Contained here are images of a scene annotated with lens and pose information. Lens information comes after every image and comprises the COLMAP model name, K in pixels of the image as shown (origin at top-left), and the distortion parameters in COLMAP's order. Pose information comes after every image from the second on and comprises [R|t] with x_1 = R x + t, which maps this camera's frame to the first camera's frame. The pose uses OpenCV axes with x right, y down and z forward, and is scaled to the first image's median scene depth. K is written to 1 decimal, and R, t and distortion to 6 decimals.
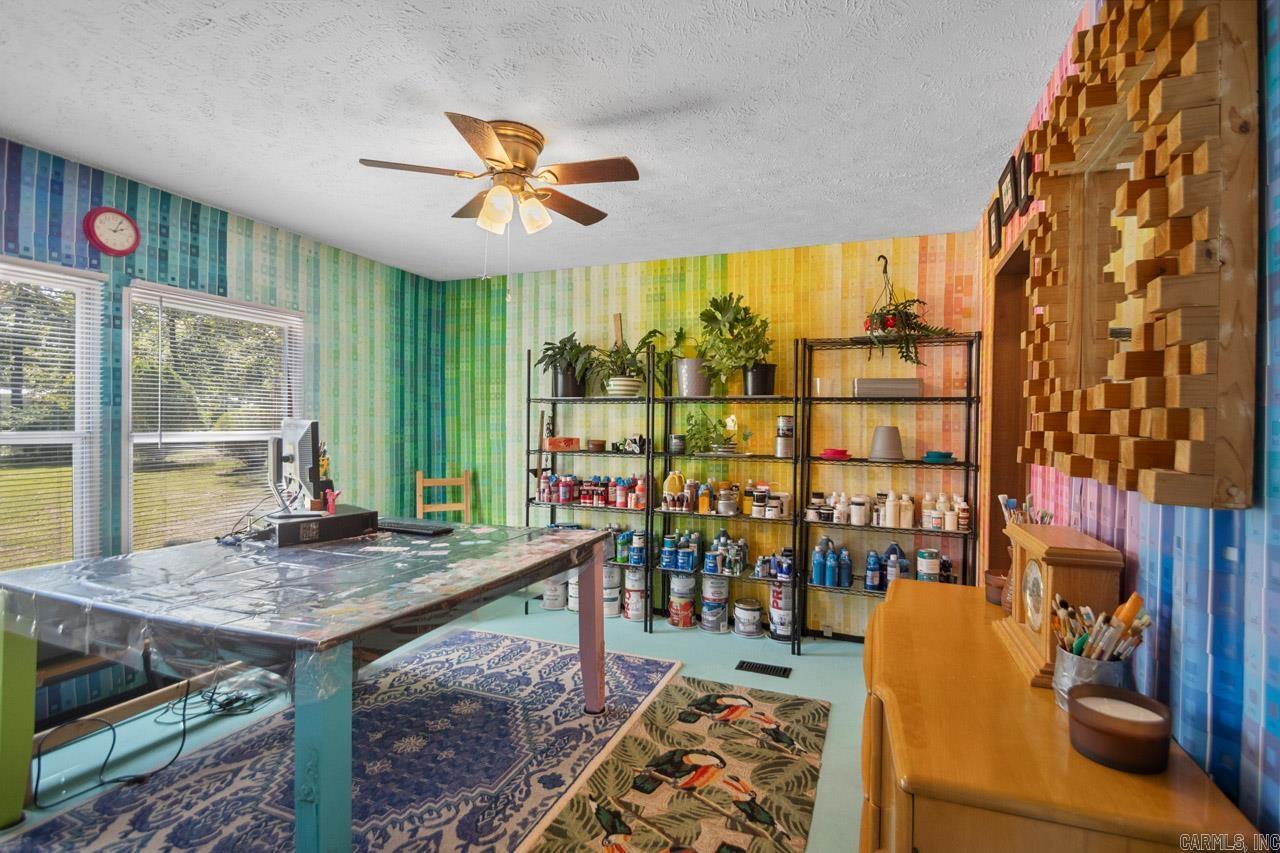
lens RADIAL K [[603.9, 0, 650.3], [0, 603.9, 425.4], [0, 0, 1]] dist [0.012153, -0.015550]
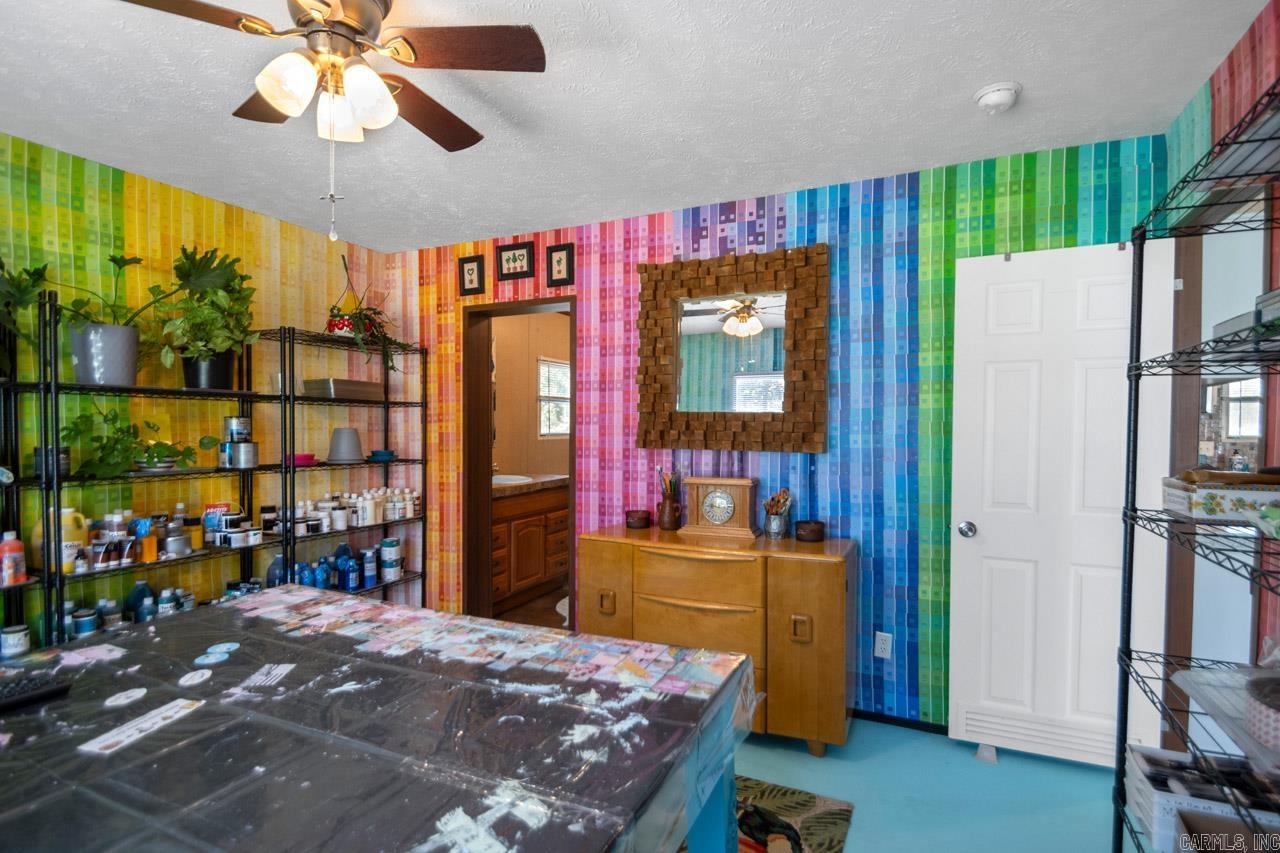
lens RADIAL K [[644.2, 0, 641.3], [0, 644.2, 437.0], [0, 0, 1]] dist [-0.000608, -0.000337]
pose [[0.062135, -0.027397, 0.997692, -0.627965], [0.004487, 0.999621, 0.027170, -0.009511], [-0.998058, 0.002788, 0.062234, 0.439721]]
